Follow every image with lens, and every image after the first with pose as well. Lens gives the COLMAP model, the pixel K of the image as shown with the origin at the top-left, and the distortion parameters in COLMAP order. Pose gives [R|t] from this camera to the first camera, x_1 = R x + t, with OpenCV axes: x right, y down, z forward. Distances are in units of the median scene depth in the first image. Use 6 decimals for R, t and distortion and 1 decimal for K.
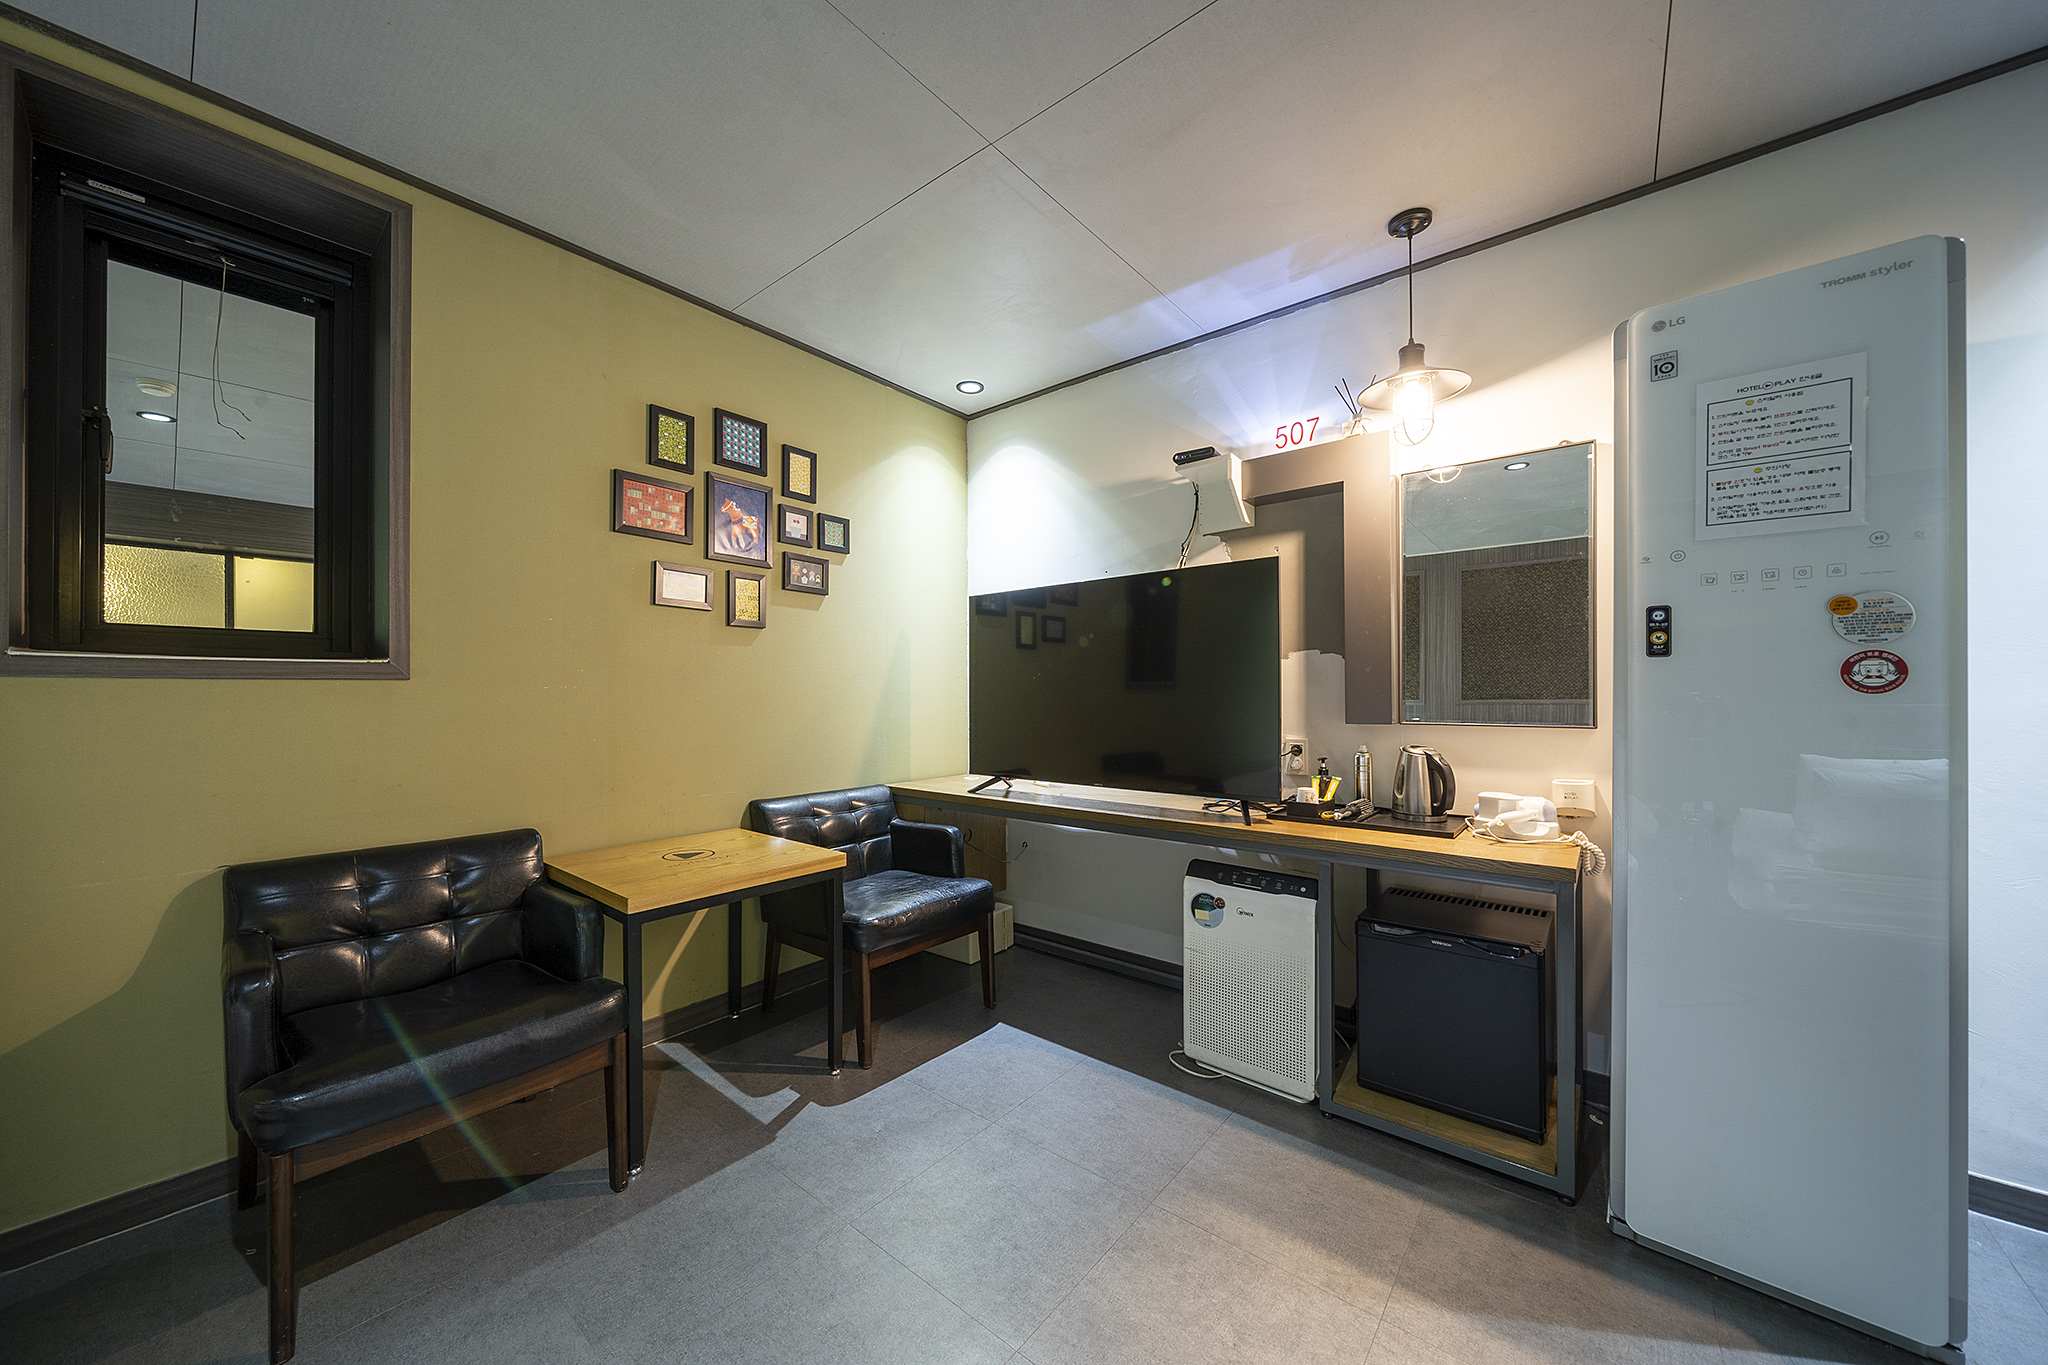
lens RADIAL K [[710.3, 0, 999.9], [0, 710.3, 687.9], [0, 0, 1]] dist [-0.001556, -0.000170]
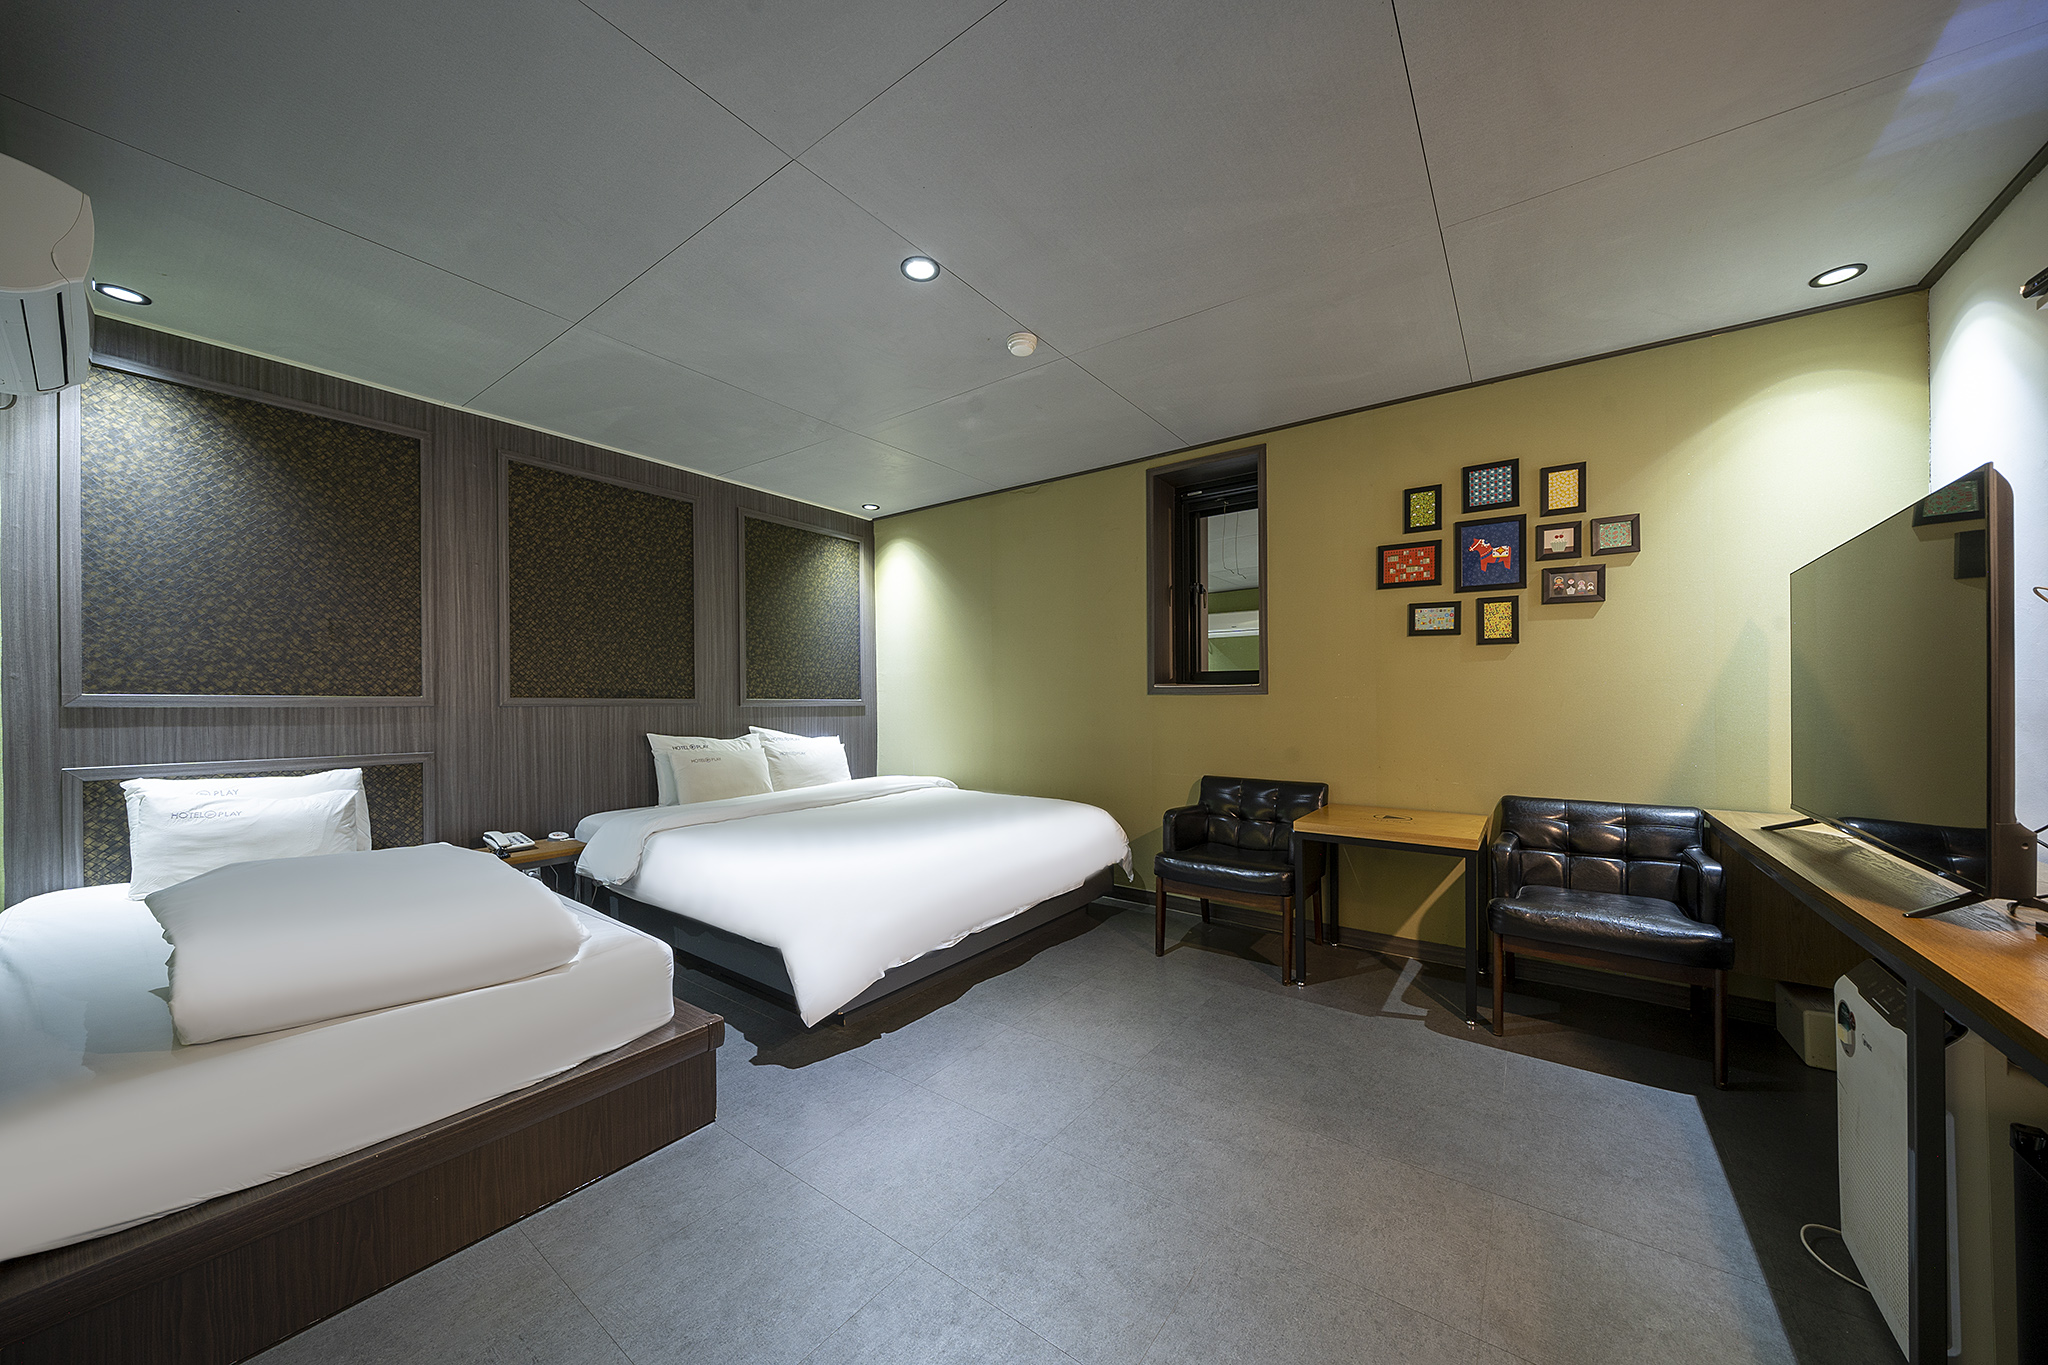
lens RADIAL K [[710.3, 0, 999.9], [0, 710.3, 687.9], [0, 0, 1]] dist [-0.001556, -0.000170]
pose [[0.050952, -0.011447, -0.998635, 0.774349], [0.010037, 0.999890, -0.010949, -0.009453], [0.998651, -0.009465, 0.051062, 0.135820]]
